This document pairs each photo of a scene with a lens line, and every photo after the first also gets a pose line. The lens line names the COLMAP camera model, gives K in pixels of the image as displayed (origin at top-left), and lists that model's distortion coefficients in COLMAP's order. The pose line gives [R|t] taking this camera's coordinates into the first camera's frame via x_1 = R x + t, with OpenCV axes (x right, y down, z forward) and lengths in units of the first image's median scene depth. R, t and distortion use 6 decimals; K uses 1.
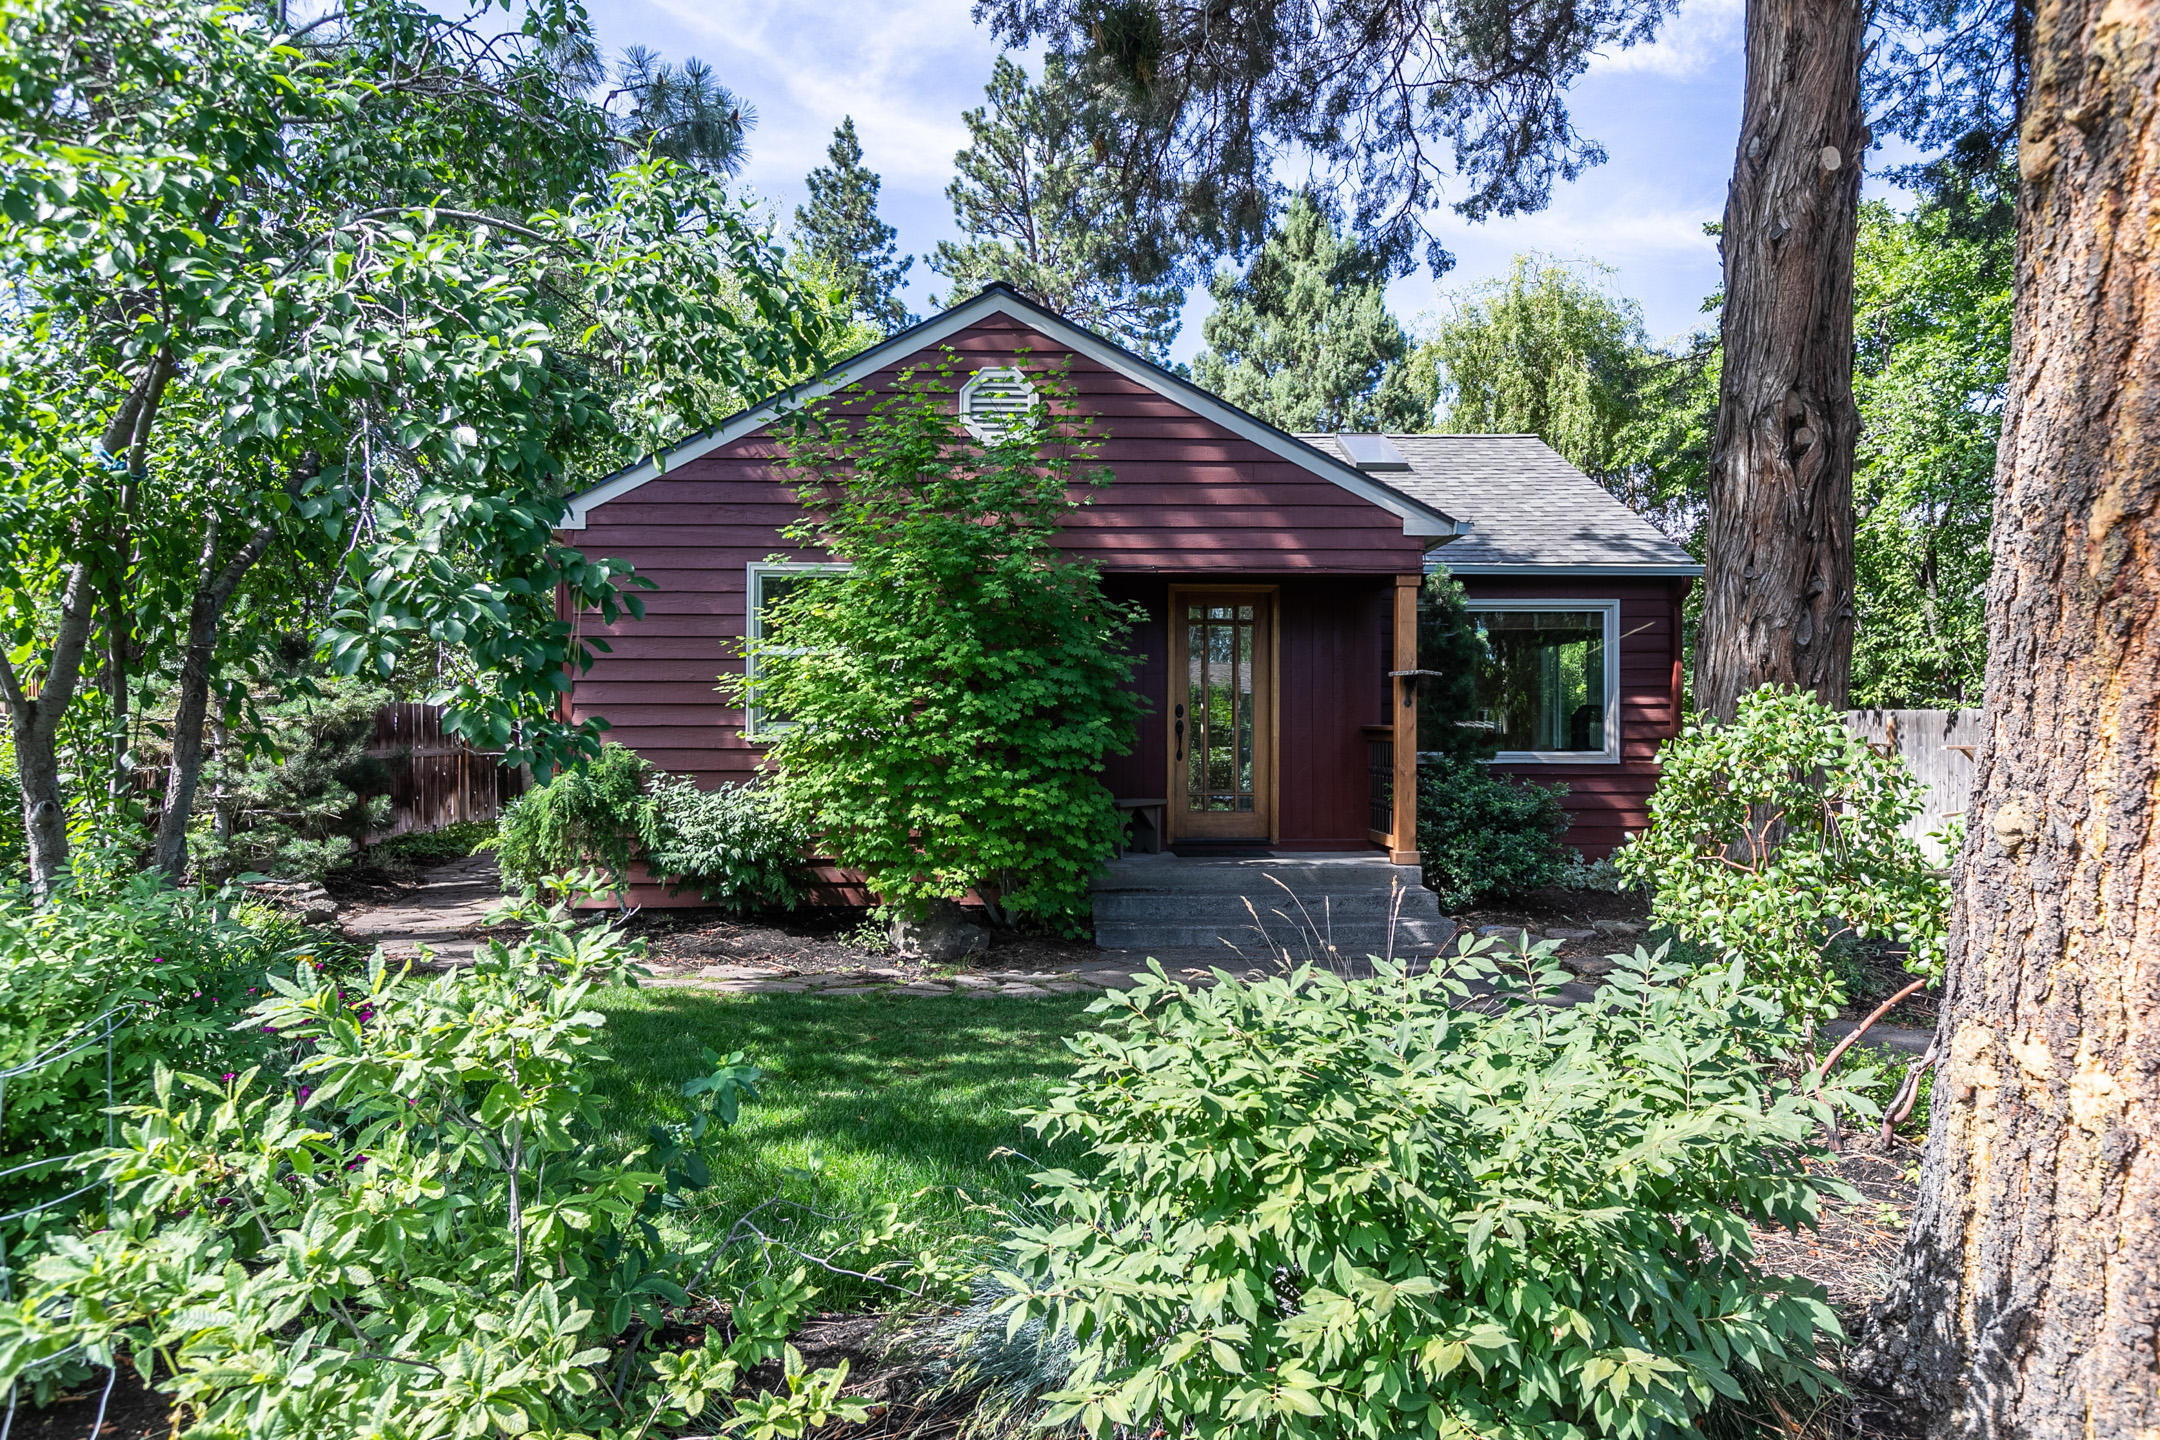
lens RADIAL K [[1345.1, 0, 1079.7], [0, 1345.1, 716.7], [0, 0, 1]] dist [0.002955, -0.000052]
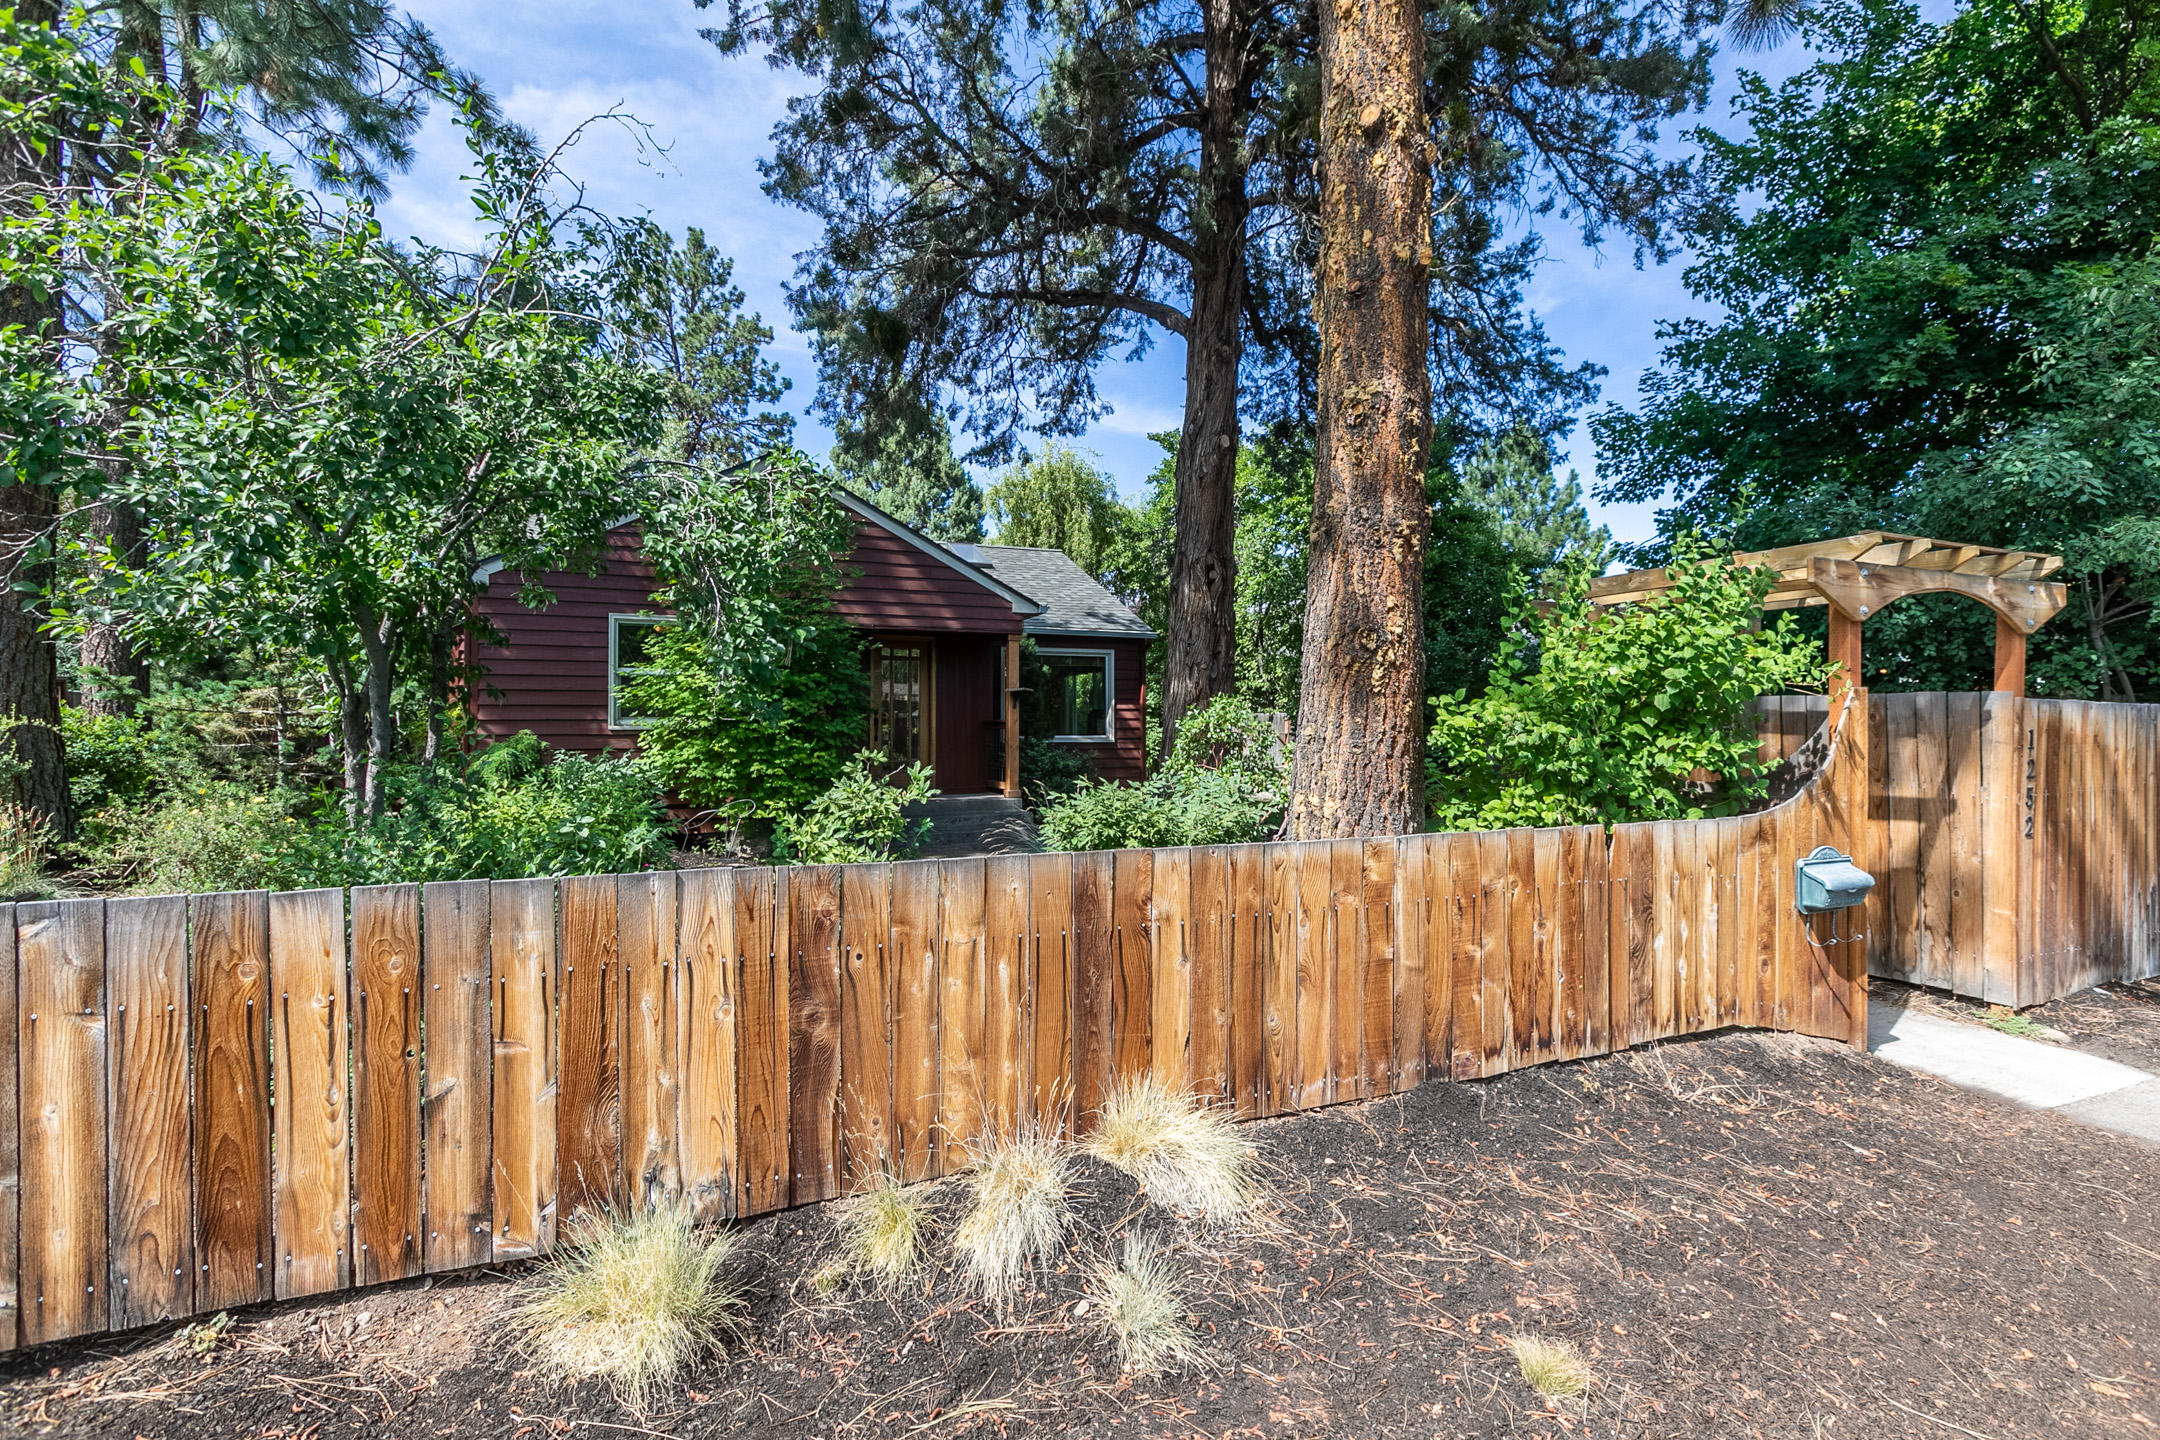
lens RADIAL K [[963.4, 0, 1076.2], [0, 963.4, 720.7], [0, 0, 1]] dist [0.001207, -0.003071]
pose [[0.927390, -0.000642, 0.374095, -0.147410], [0.001329, 0.999998, -0.001580, 0.010029], [-0.374093, 0.001963, 0.927389, -0.200165]]
